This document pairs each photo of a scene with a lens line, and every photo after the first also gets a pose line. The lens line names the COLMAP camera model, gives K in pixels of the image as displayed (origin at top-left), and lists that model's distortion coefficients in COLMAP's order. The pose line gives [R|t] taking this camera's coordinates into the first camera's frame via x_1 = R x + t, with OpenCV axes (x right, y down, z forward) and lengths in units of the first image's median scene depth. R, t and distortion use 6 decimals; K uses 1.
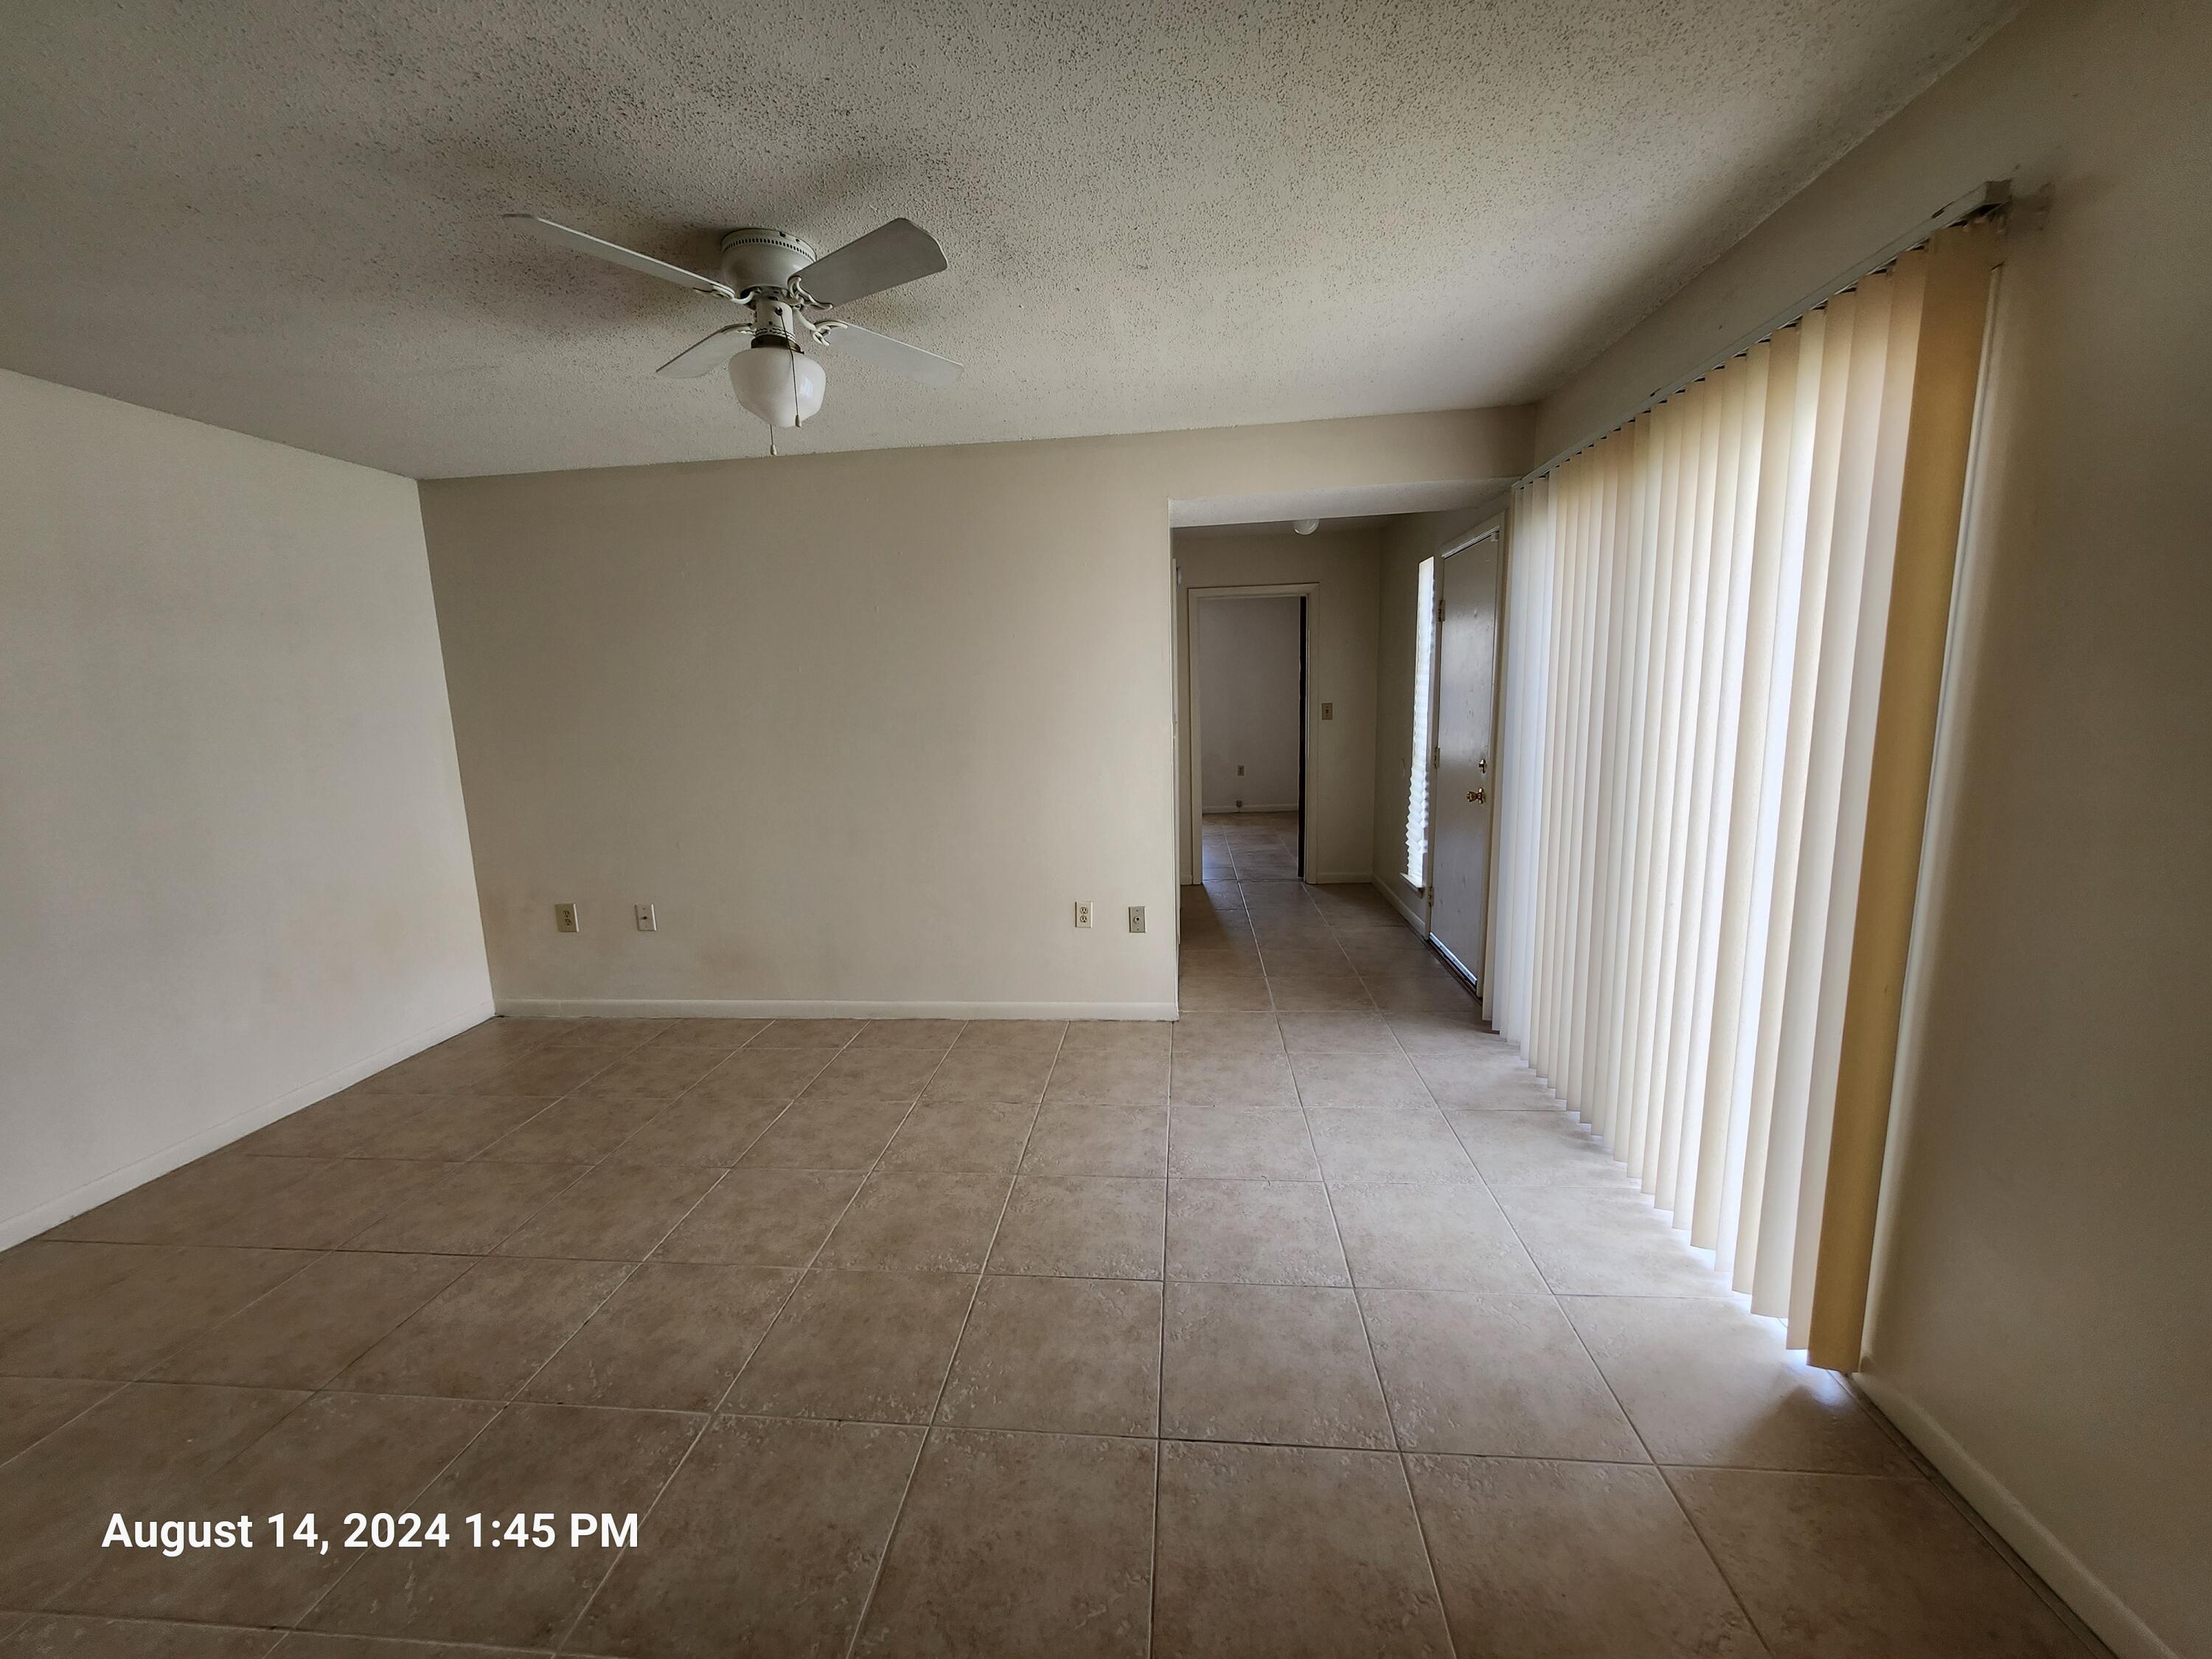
lens RADIAL K [[872.4, 0, 1104.8], [0, 872.4, 832.8], [0, 0, 1]] dist [-0.000435, -0.000047]
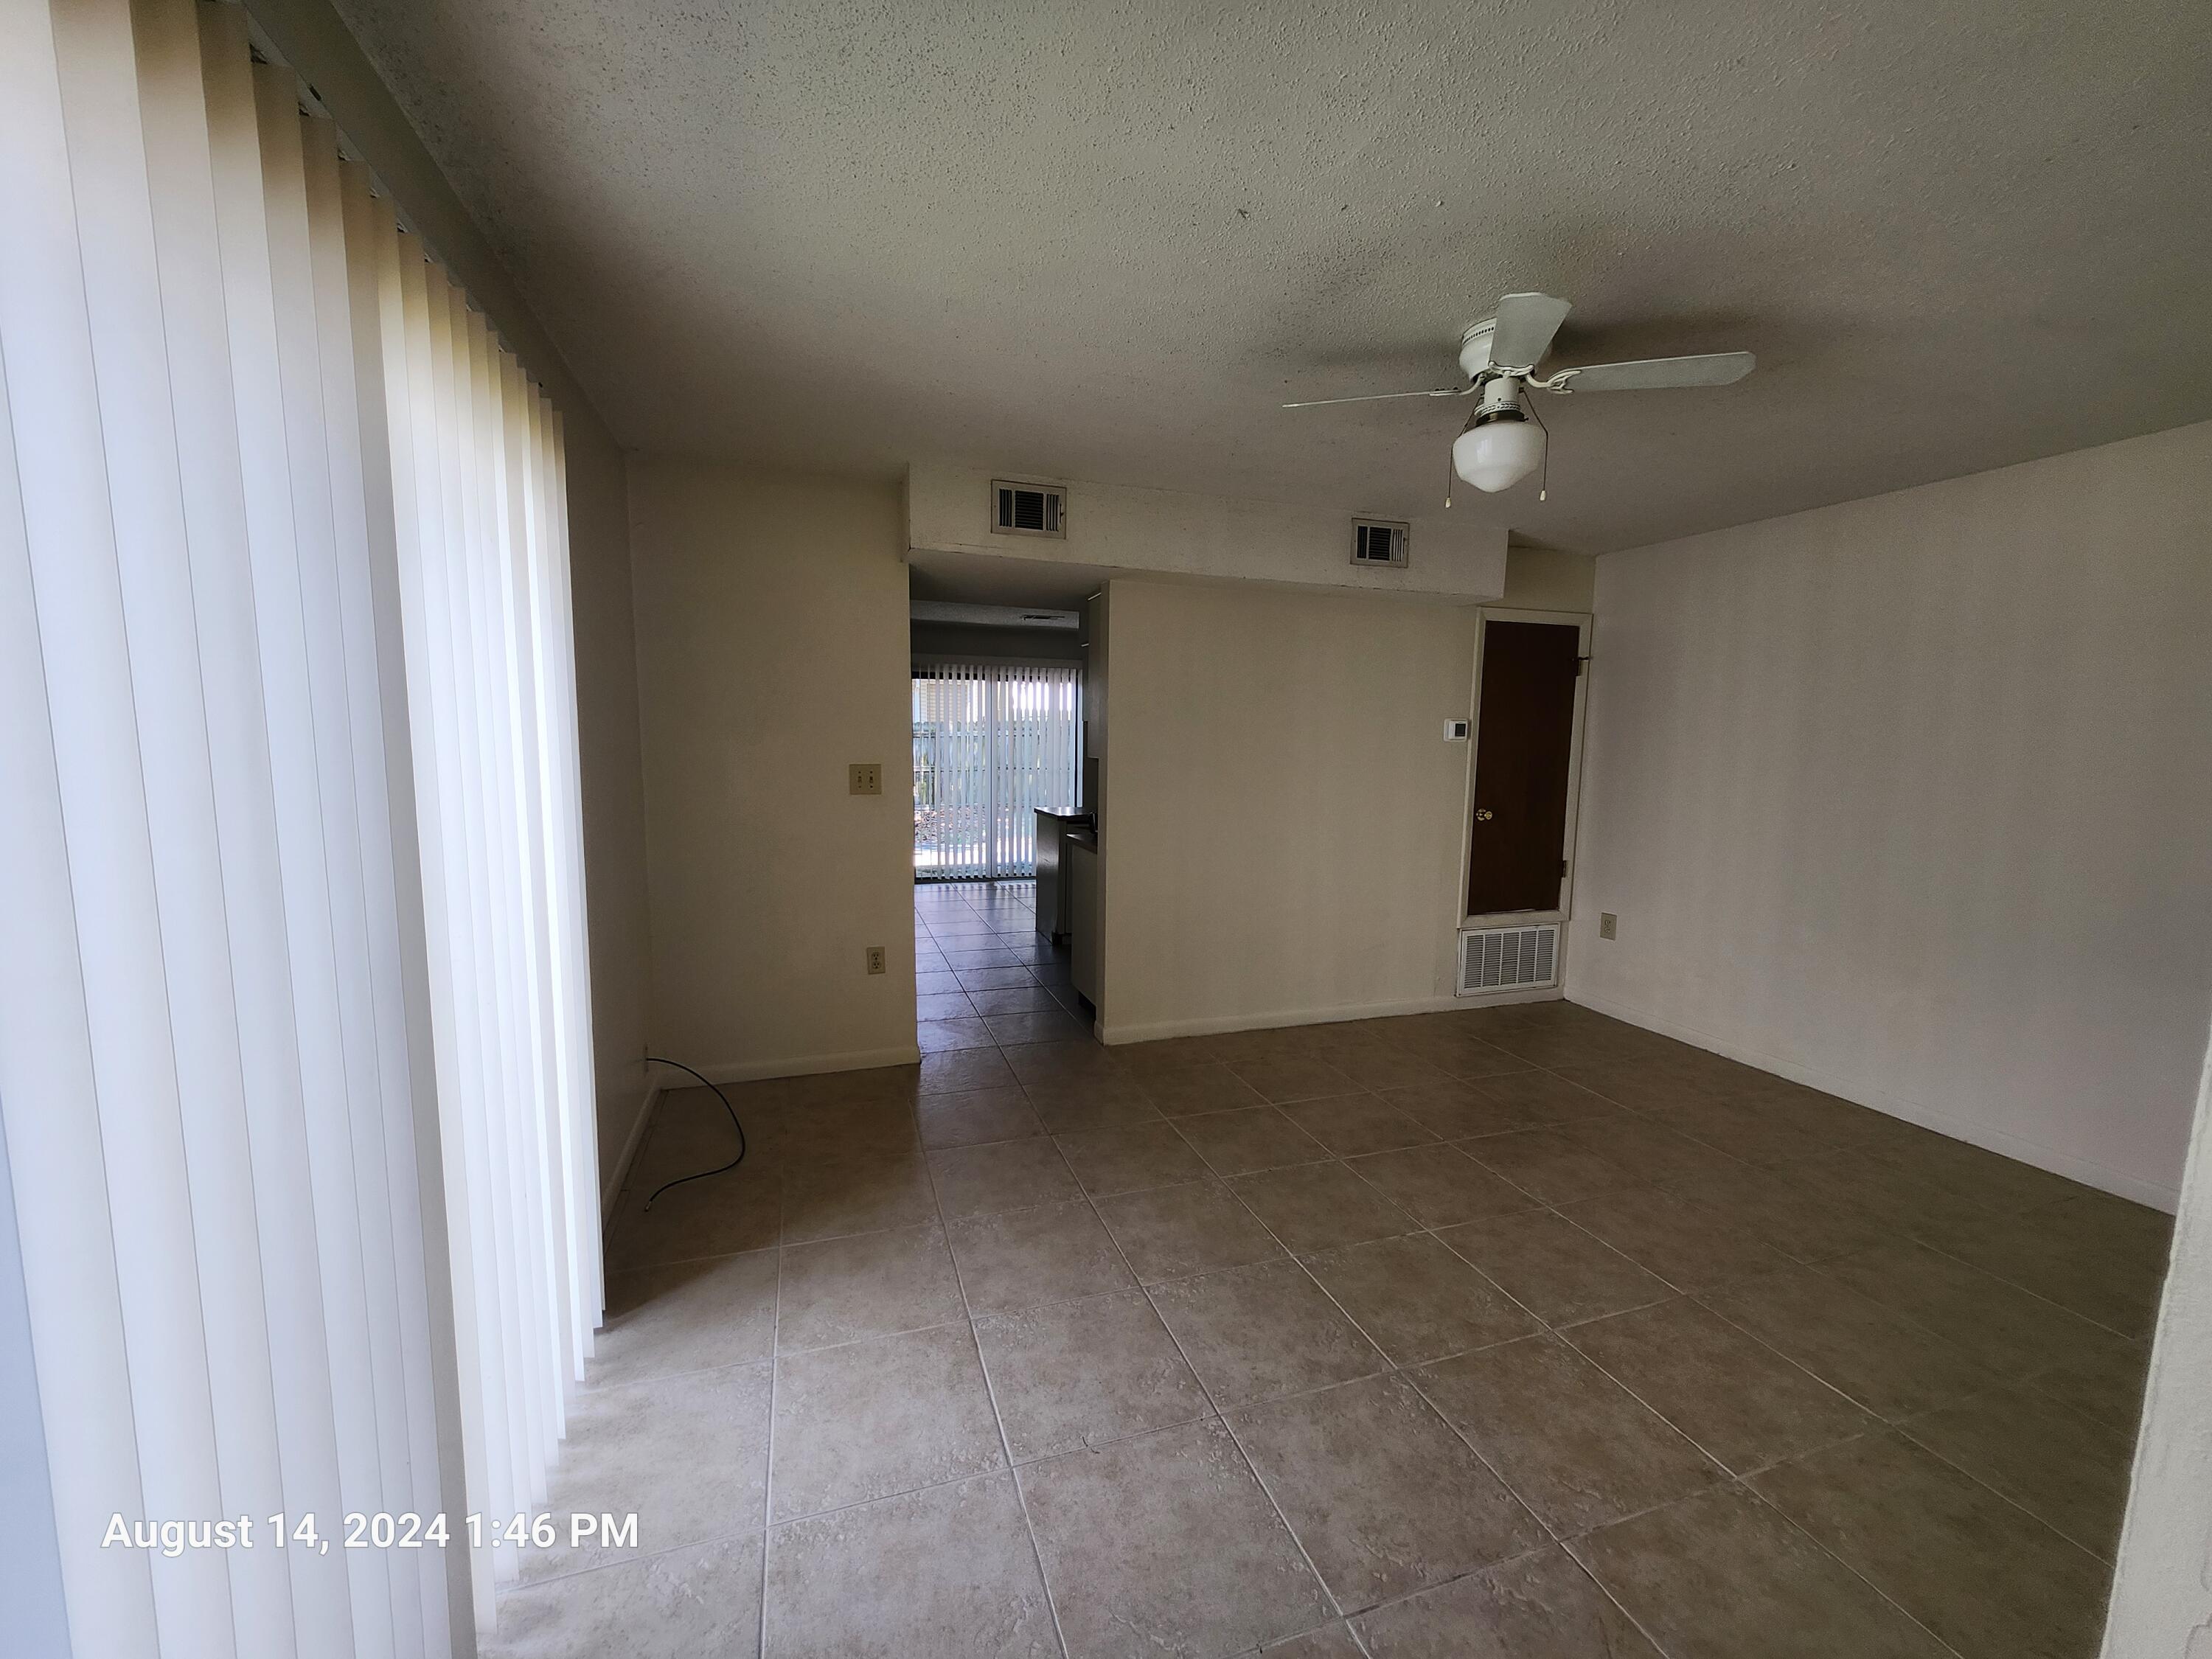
lens RADIAL K [[872.4, 0, 1105.1], [0, 872.4, 831.4], [0, 0, 1]] dist [-0.000435, -0.000047]
pose [[-0.913075, 0.065283, -0.402533, 0.495137], [-0.048849, 0.962485, 0.266903, -0.307897], [0.404856, 0.263366, -0.875631, 1.739067]]
